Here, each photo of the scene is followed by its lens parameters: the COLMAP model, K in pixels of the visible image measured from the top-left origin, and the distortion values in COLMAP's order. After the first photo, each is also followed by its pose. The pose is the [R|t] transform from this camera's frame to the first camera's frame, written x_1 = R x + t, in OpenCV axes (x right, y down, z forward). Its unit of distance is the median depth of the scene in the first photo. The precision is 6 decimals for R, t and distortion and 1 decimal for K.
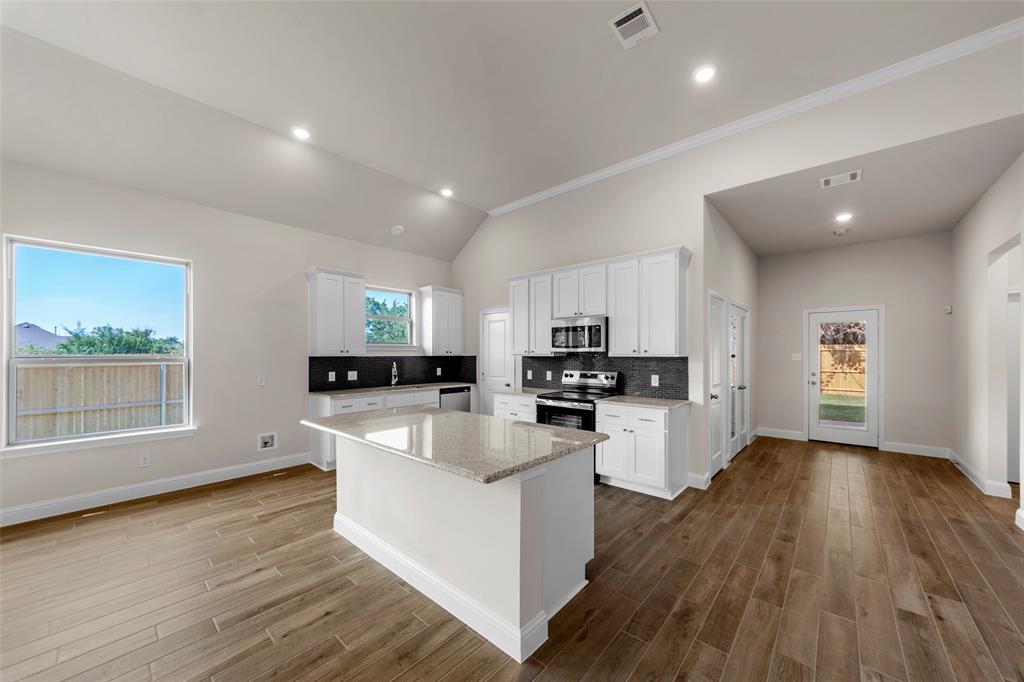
lens RADIAL K [[366.1, 0, 517.8], [0, 366.1, 350.9], [0, 0, 1]] dist [-0.000704, -0.000111]
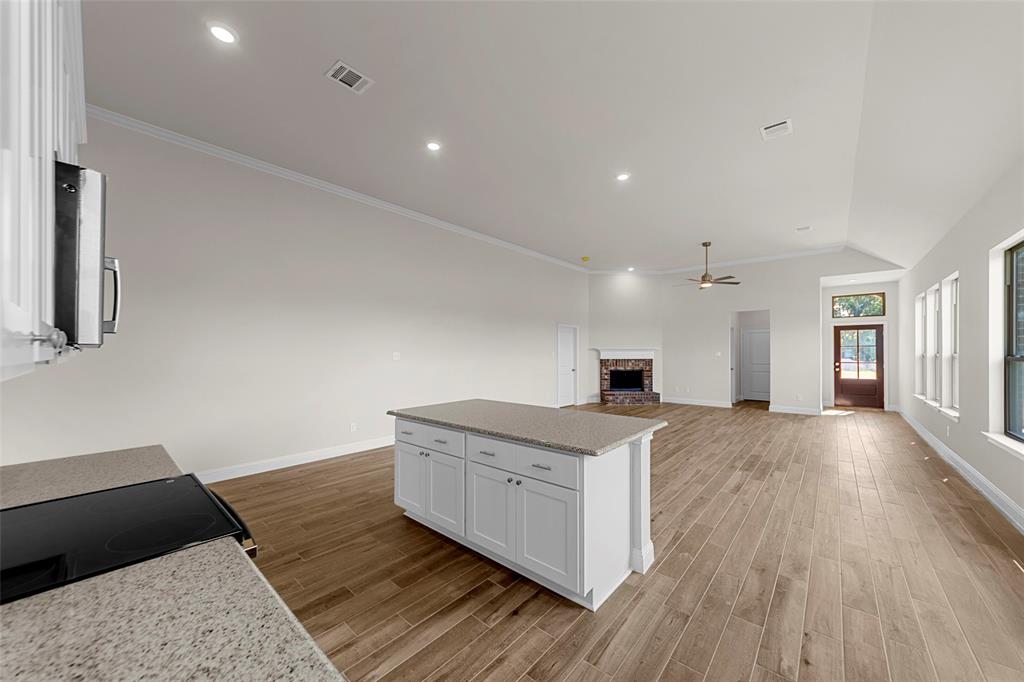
lens RADIAL K [[366.1, 0, 517.8], [0, 366.1, 350.9], [0, 0, 1]] dist [-0.000704, -0.000111]
pose [[-0.999971, 0.001949, -0.007344, -0.122098], [0.002021, 0.999950, -0.009837, 0.007036], [0.007324, -0.009852, -0.999925, 1.231468]]
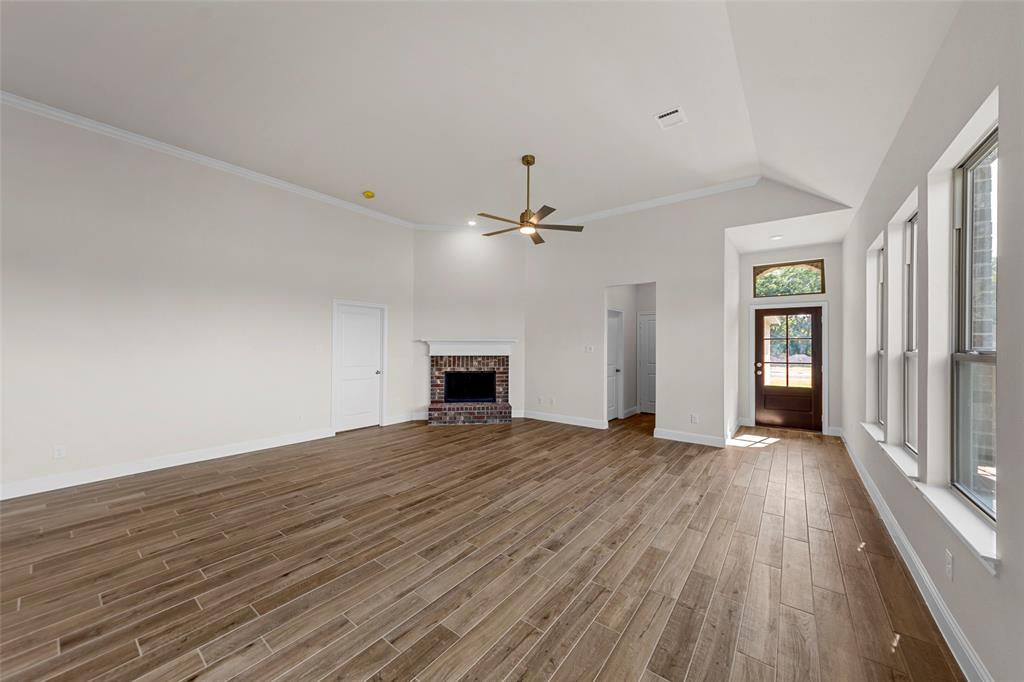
lens RADIAL K [[364.3, 0, 517.1], [0, 364.3, 343.4], [0, 0, 1]] dist [0.000843, -0.000072]
pose [[-0.997546, -0.004282, -0.069885, -0.917114], [-0.003434, 0.999919, -0.012243, 0.002944], [0.069932, -0.011973, -0.997480, 0.513709]]
